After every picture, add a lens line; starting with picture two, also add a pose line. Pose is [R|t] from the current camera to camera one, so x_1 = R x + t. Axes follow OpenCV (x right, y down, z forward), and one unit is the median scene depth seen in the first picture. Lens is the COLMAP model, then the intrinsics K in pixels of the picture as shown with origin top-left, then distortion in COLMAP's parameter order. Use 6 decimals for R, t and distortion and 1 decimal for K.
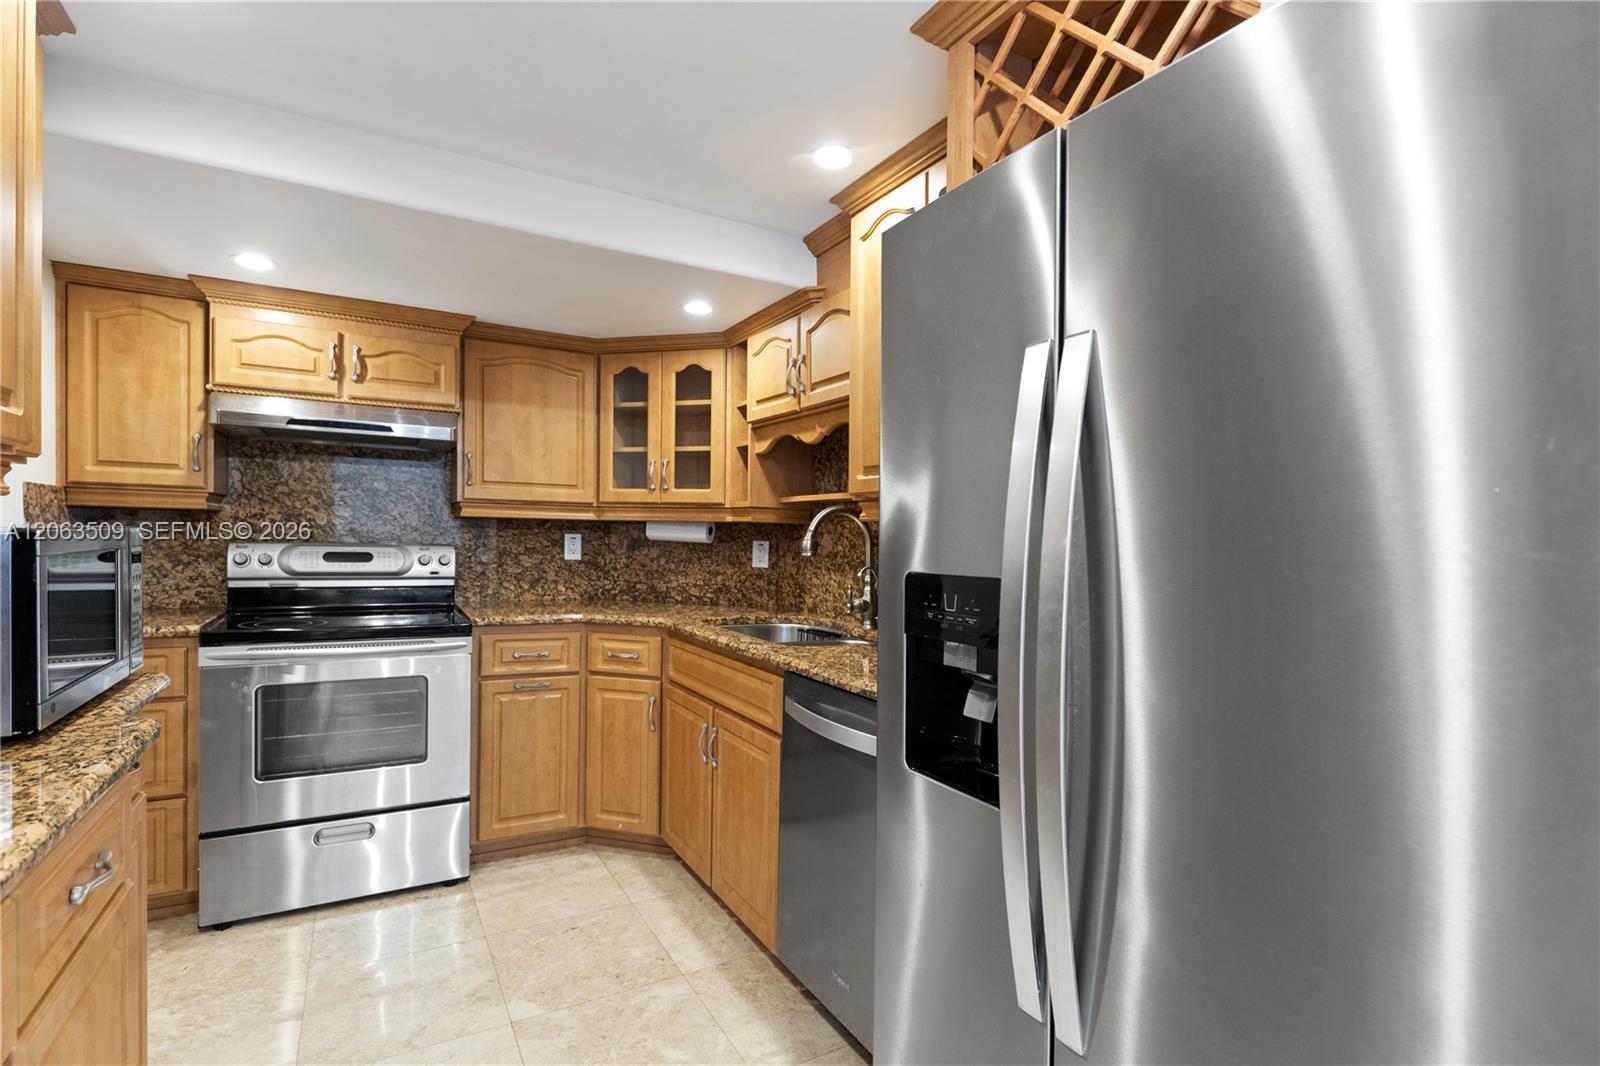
lens RADIAL K [[755.8, 0, 790.8], [0, 755.8, 560.8], [0, 0, 1]] dist [-0.001172, -0.001294]
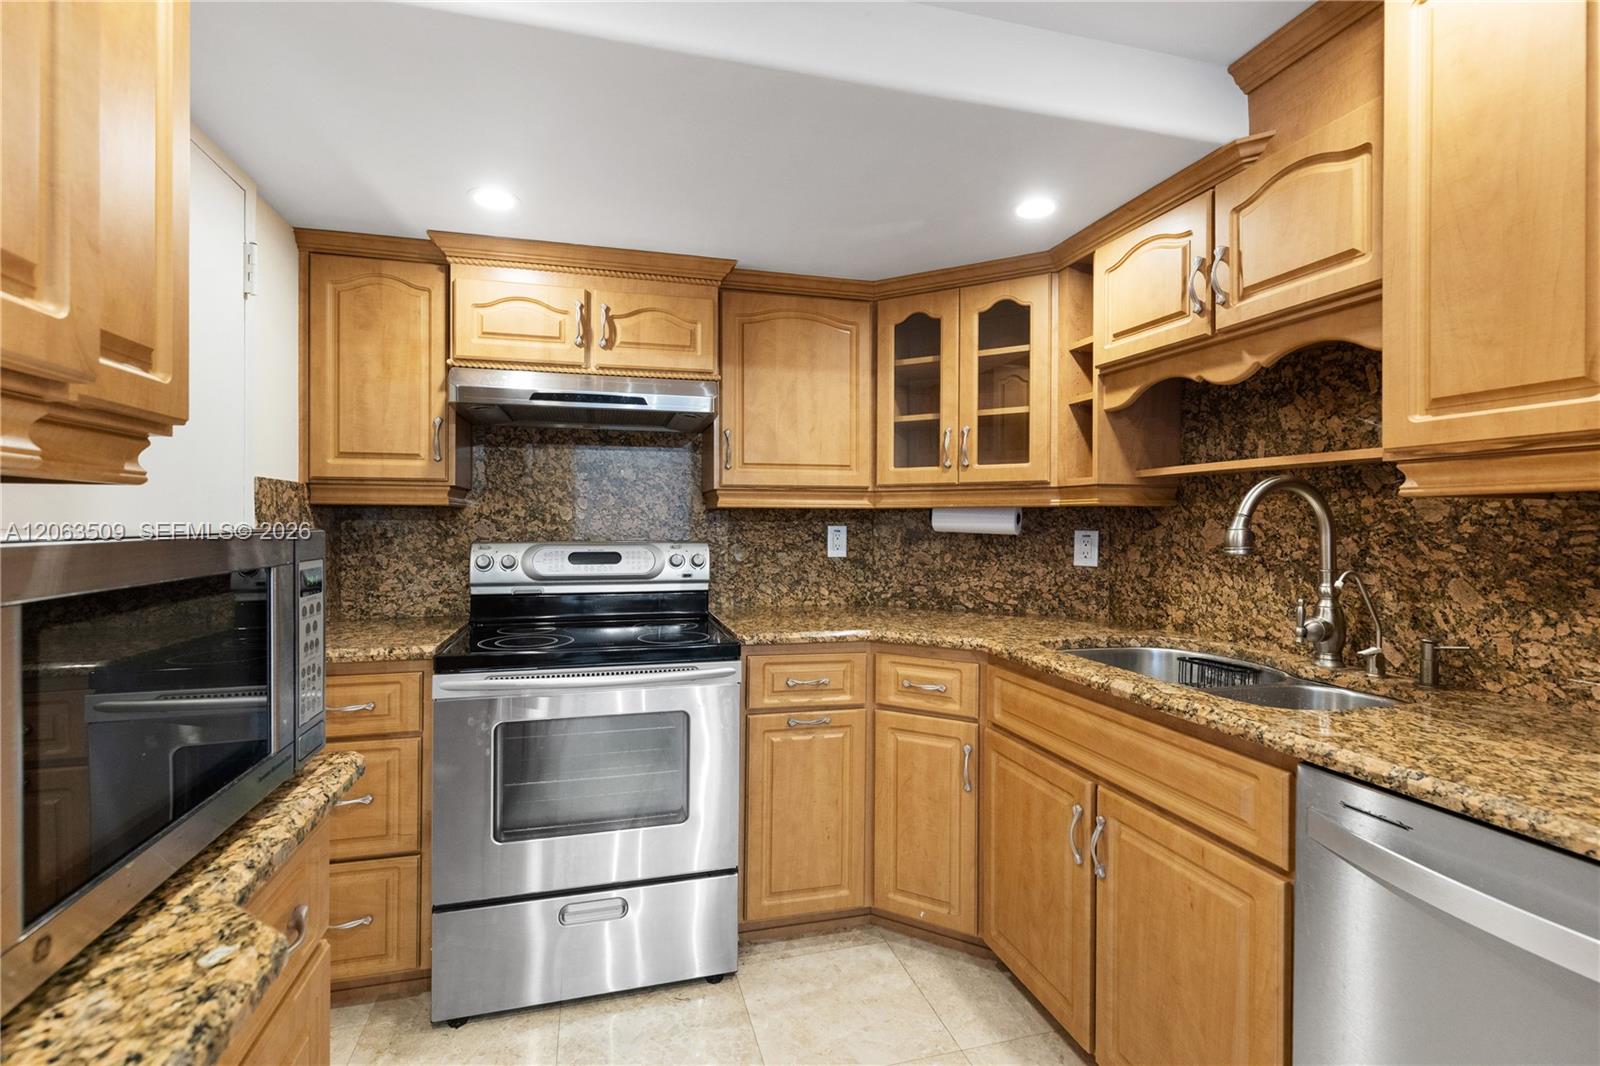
lens RADIAL K [[729.8, 0, 790.7], [0, 729.8, 528.7], [0, 0, 1]] dist [0.017198, -0.009714]
pose [[0.968416, -0.016282, -0.248806, -0.169135], [0.009505, 0.999551, -0.028415, -0.012416], [0.249157, 0.025153, 0.968136, 0.260582]]
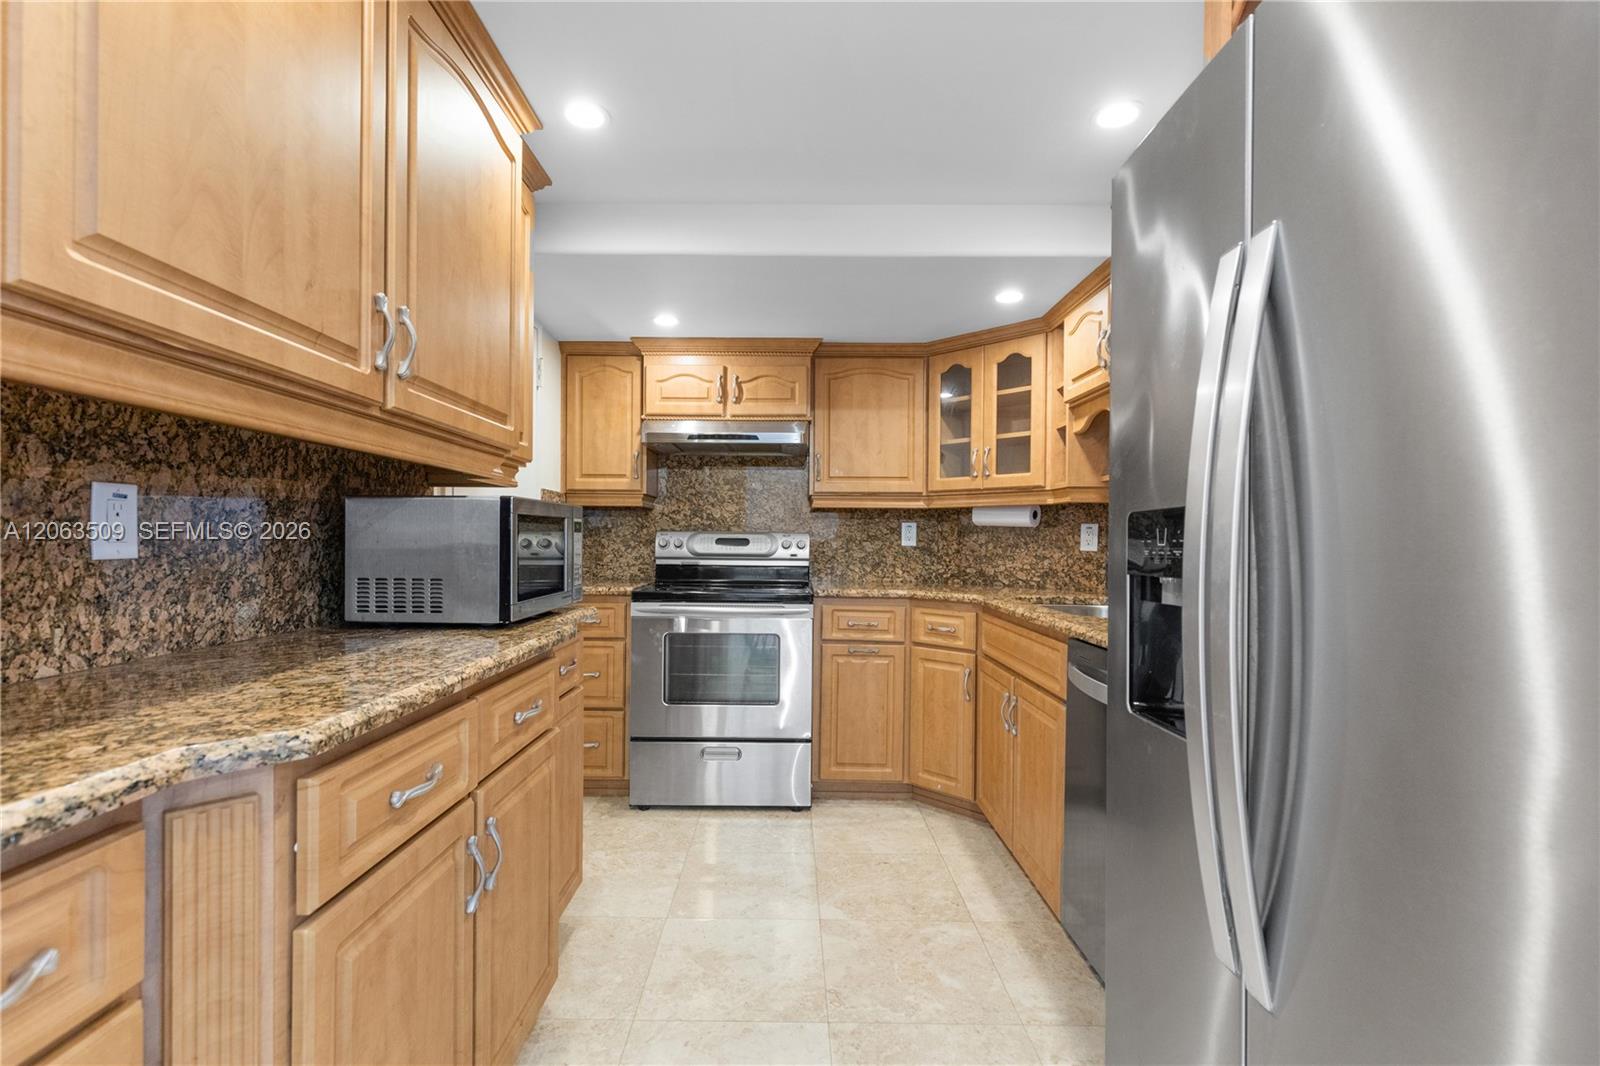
lens RADIAL K [[730.2, 0, 785.1], [0, 730.2, 559.1], [0, 0, 1]] dist [0.019744, -0.009962]
pose [[0.867862, -0.000773, -0.496806, 0.106198], [-0.006026, 0.999909, -0.012081, 0.039221], [0.496770, 0.013478, 0.867778, -0.026107]]
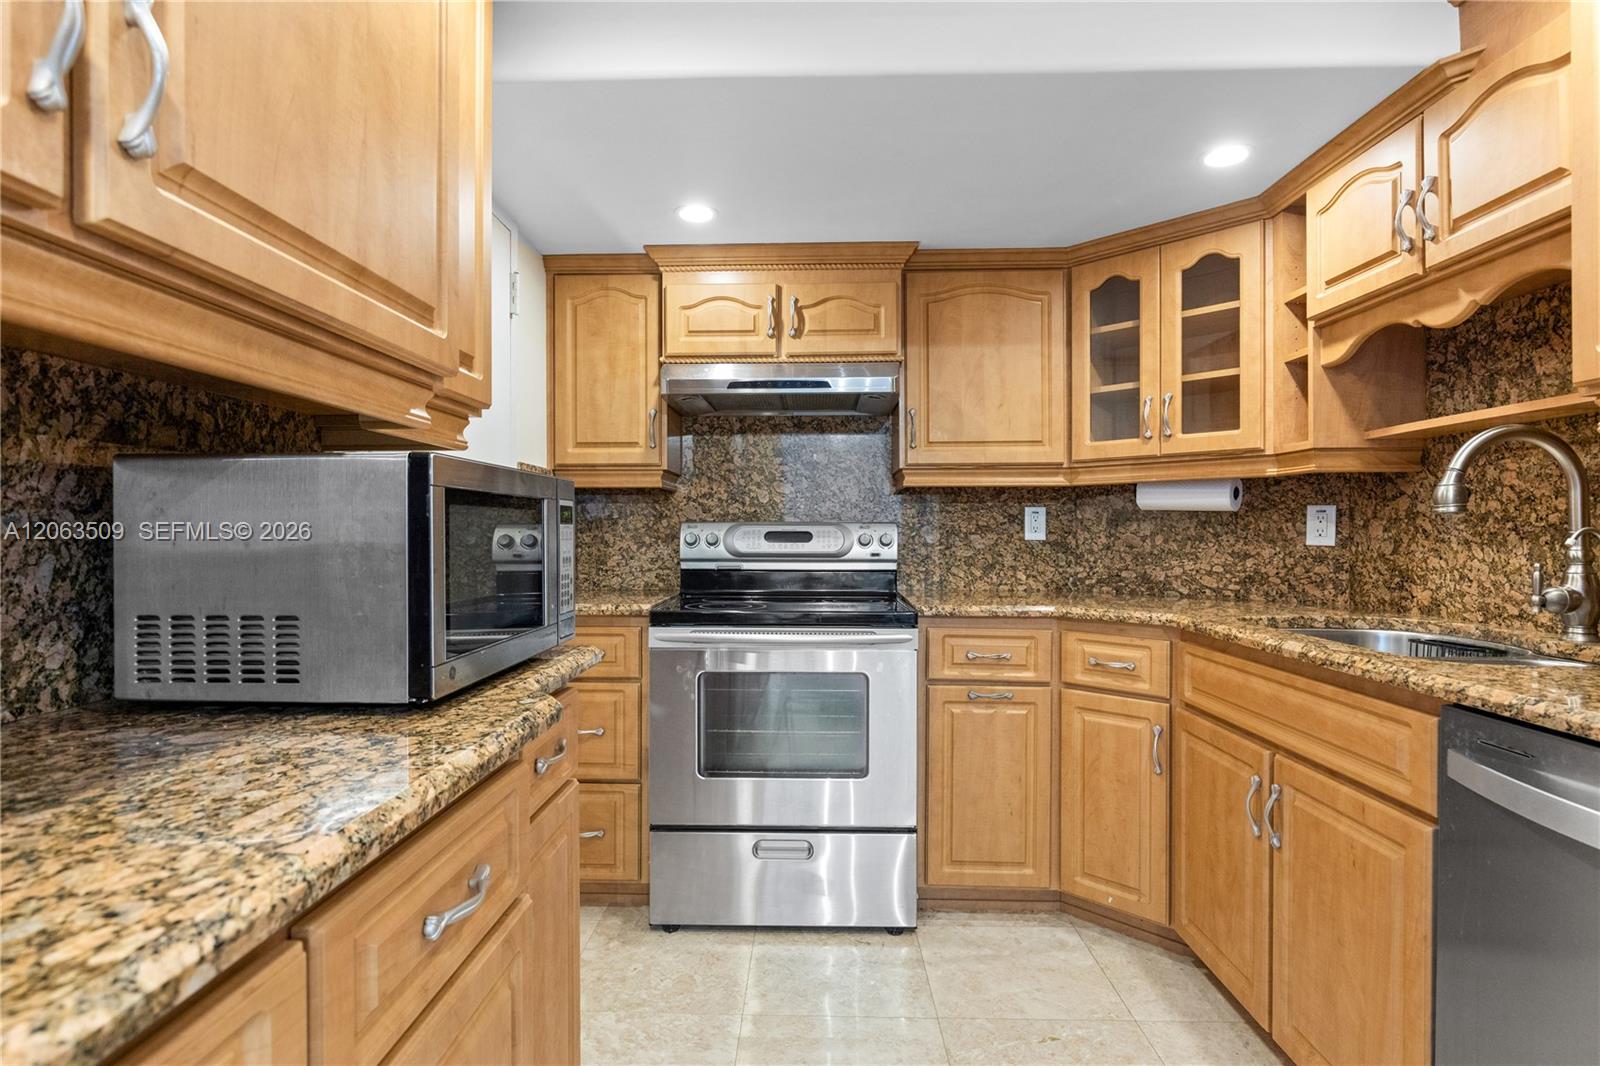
lens RADIAL K [[830.2, 0, 788.6], [0, 830.2, 545.8], [0, 0, 1]] dist [-0.001095, -0.000379]
pose [[0.854518, -0.014327, -0.519224, -0.072563], [0.002614, 0.999725, -0.023285, 0.029501], [0.519415, 0.018540, 0.854321, 0.156922]]
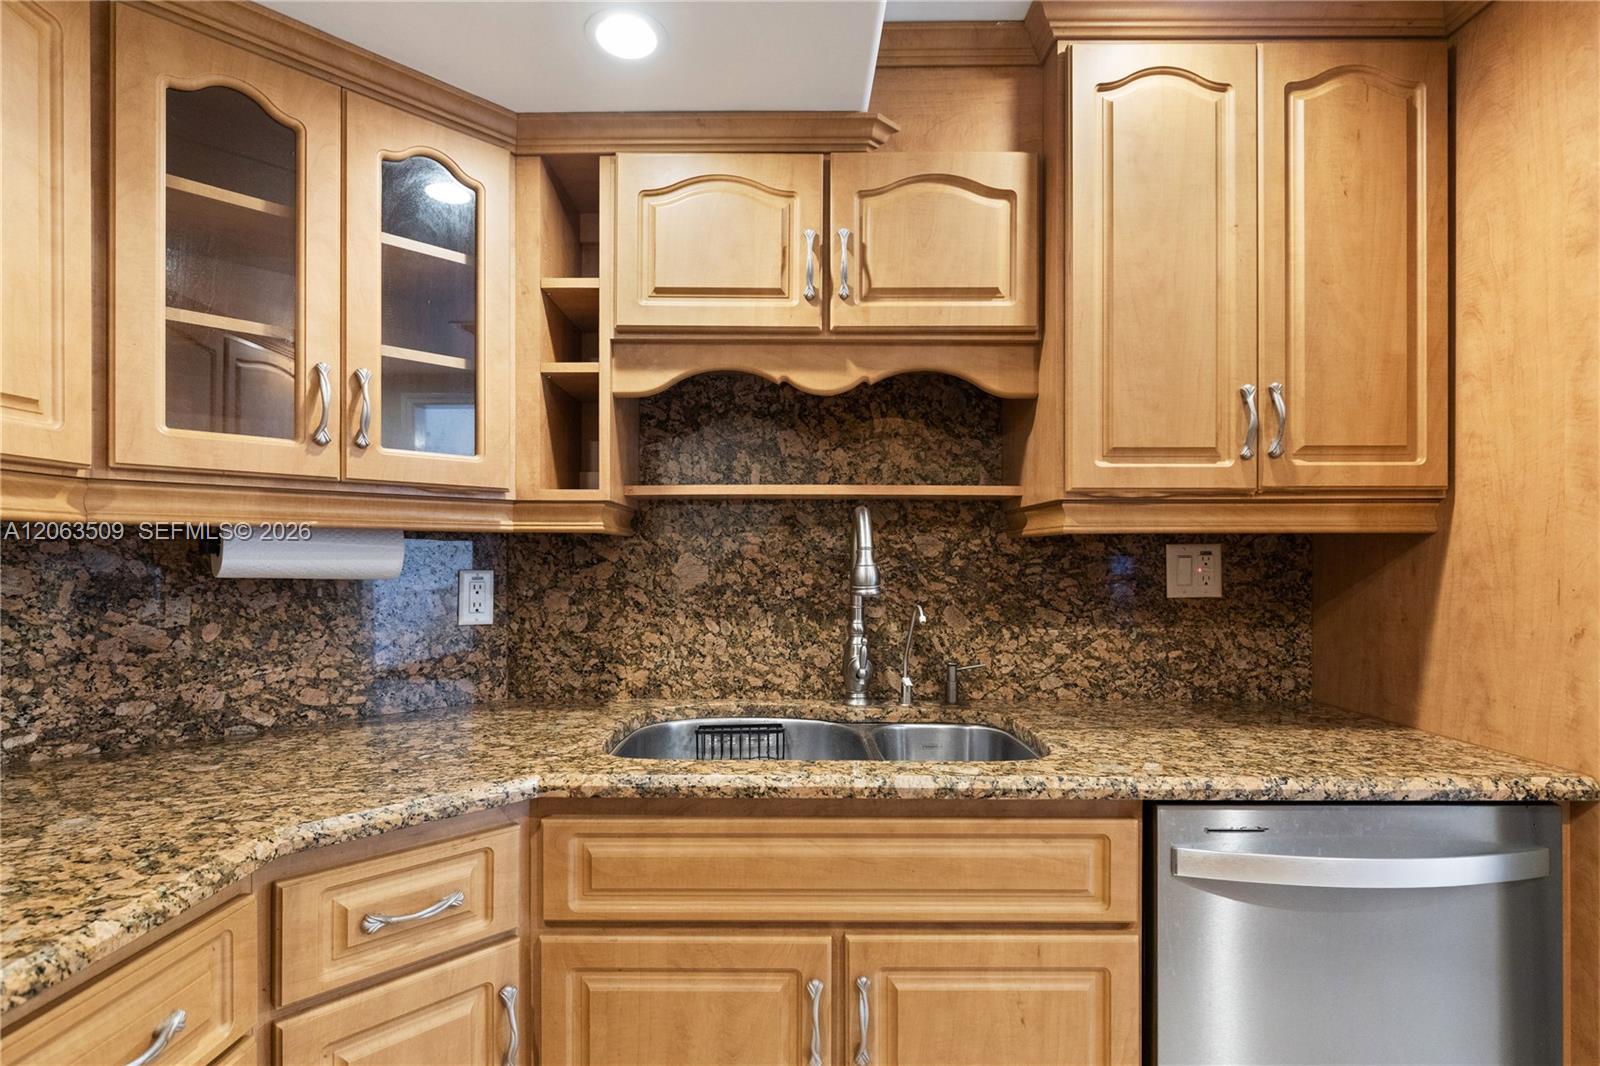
lens RADIAL K [[781.2, 0, 794.8], [0, 781.2, 562.4], [0, 0, 1]] dist [-0.001330, -0.000677]
pose [[0.496127, -0.026063, 0.867858, -0.447142], [0.039457, 0.999193, 0.007451, -0.032064], [-0.867353, 0.030546, 0.496756, 0.669777]]
